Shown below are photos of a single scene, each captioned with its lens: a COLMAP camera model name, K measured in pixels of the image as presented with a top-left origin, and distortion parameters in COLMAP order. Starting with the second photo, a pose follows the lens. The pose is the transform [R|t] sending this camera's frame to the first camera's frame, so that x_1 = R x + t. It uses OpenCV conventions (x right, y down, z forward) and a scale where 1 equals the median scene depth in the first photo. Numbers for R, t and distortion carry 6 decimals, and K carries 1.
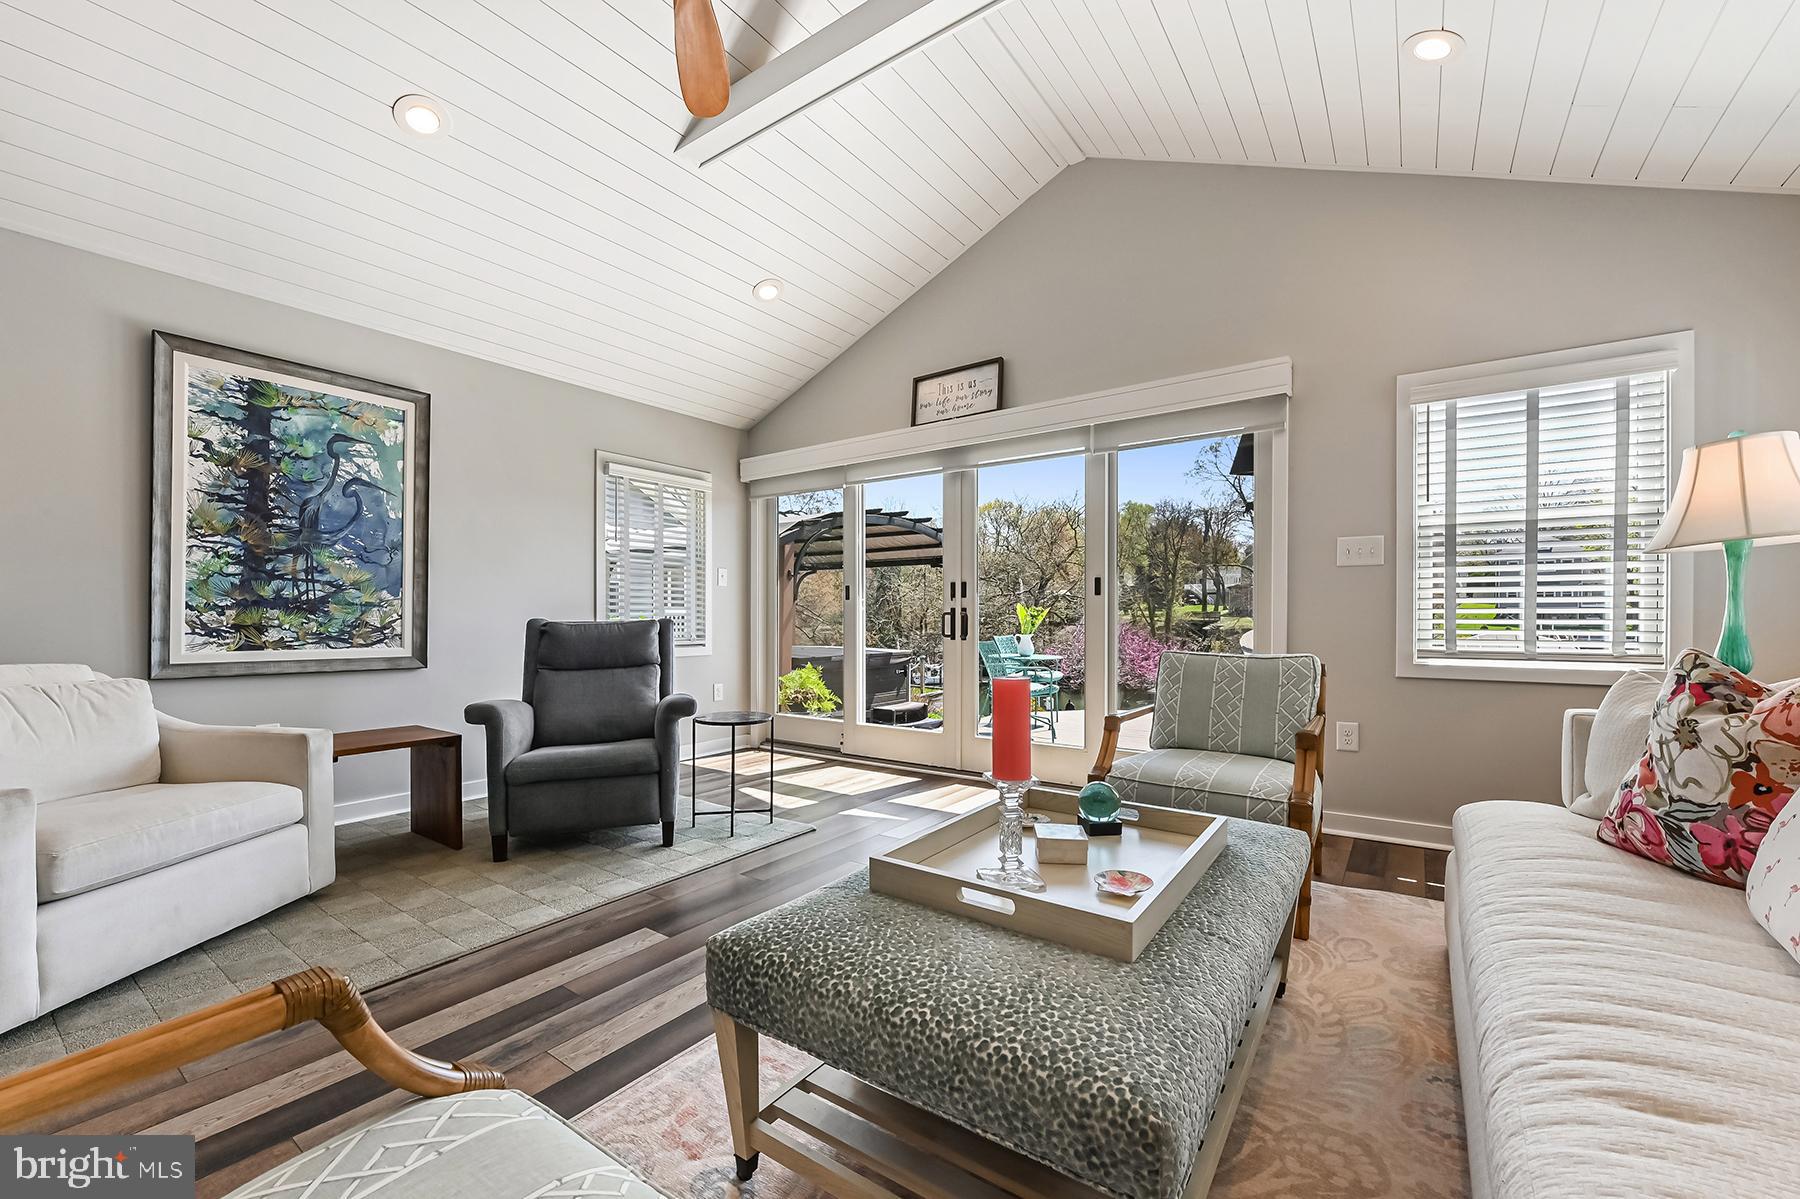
lens RADIAL K [[722.0, 0, 895.1], [0, 722.0, 623.9], [0, 0, 1]] dist [-0.004969, -0.002619]
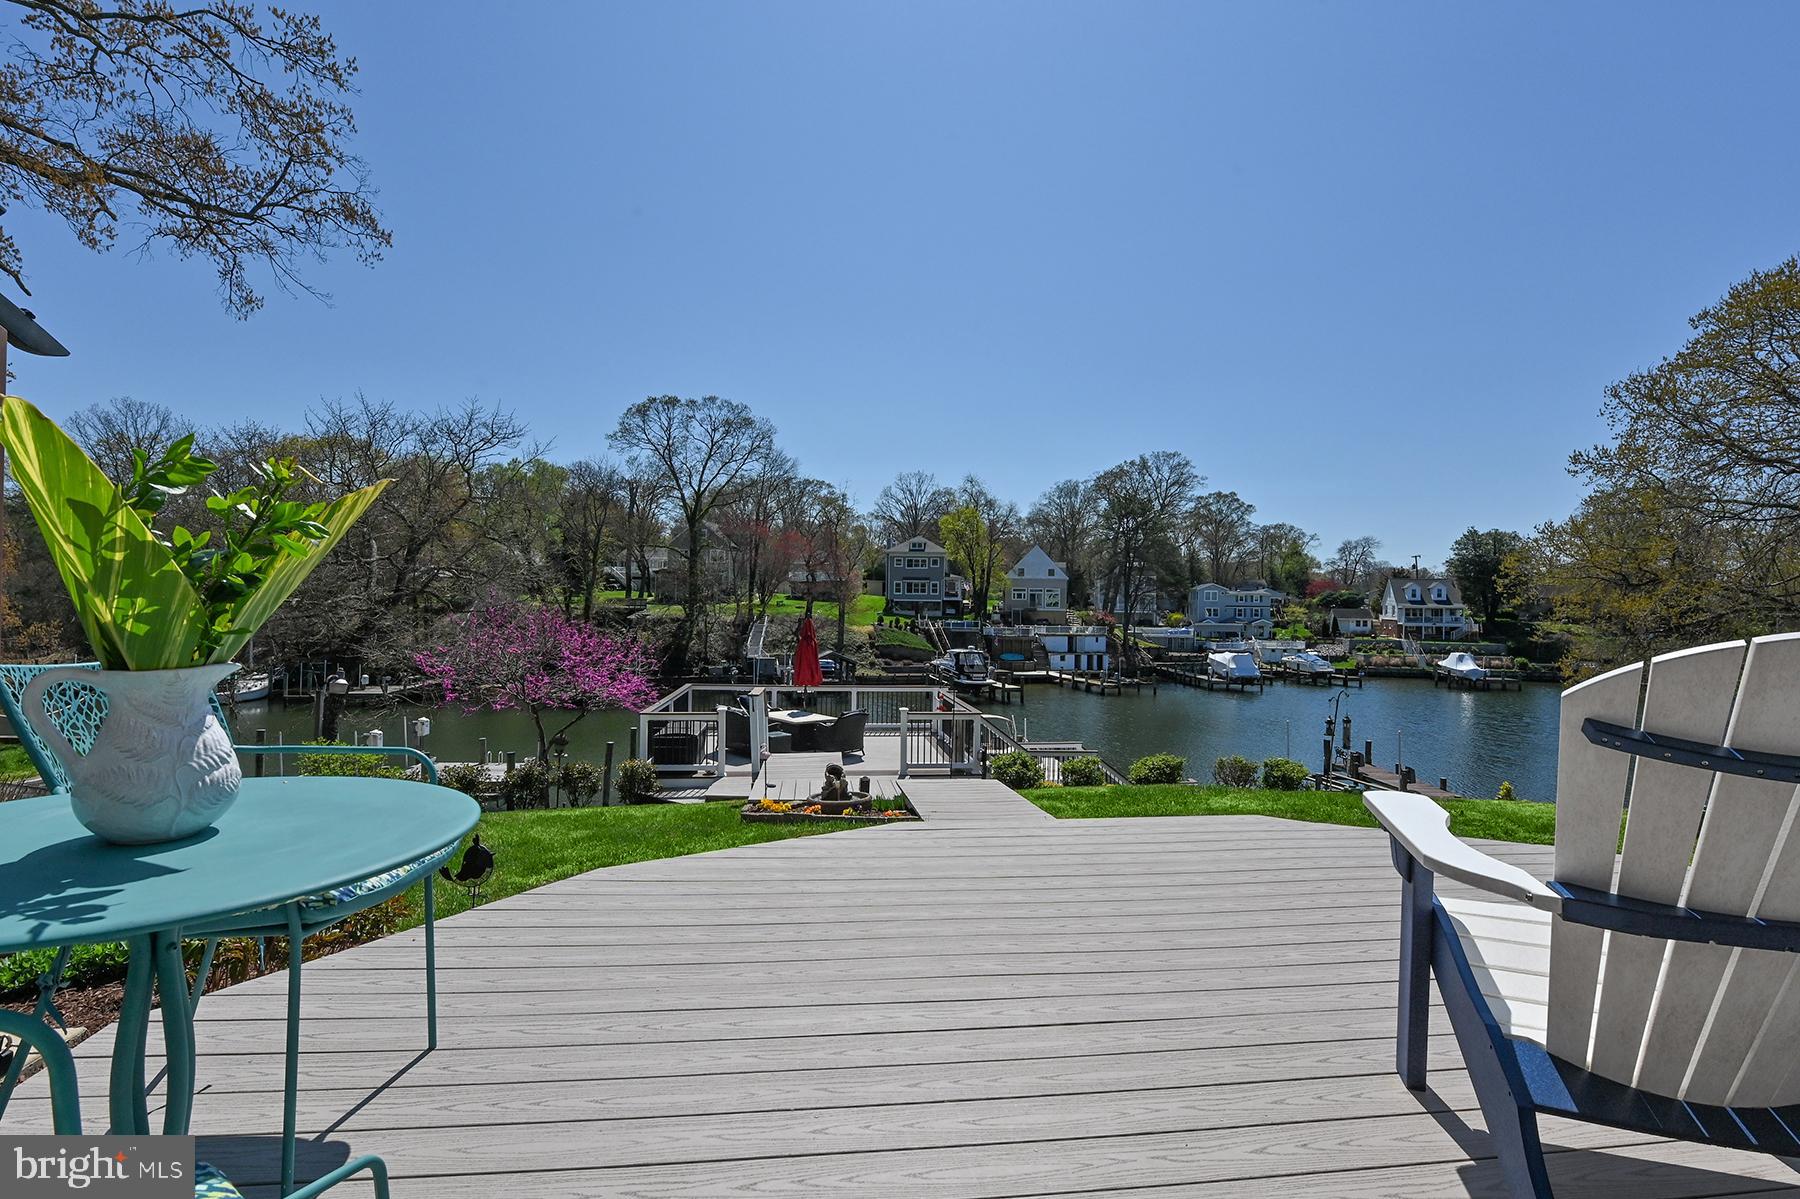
lens RADIAL K [[808.4, 0, 909.0], [0, 808.4, 605.8], [0, 0, 1]] dist [-0.007232, -0.000093]
pose [[0.732197, 0.010765, 0.681008, 0.399635], [-0.005791, 0.999937, -0.009581, -0.018303], [-0.681068, 0.003071, 0.732214, 1.701284]]
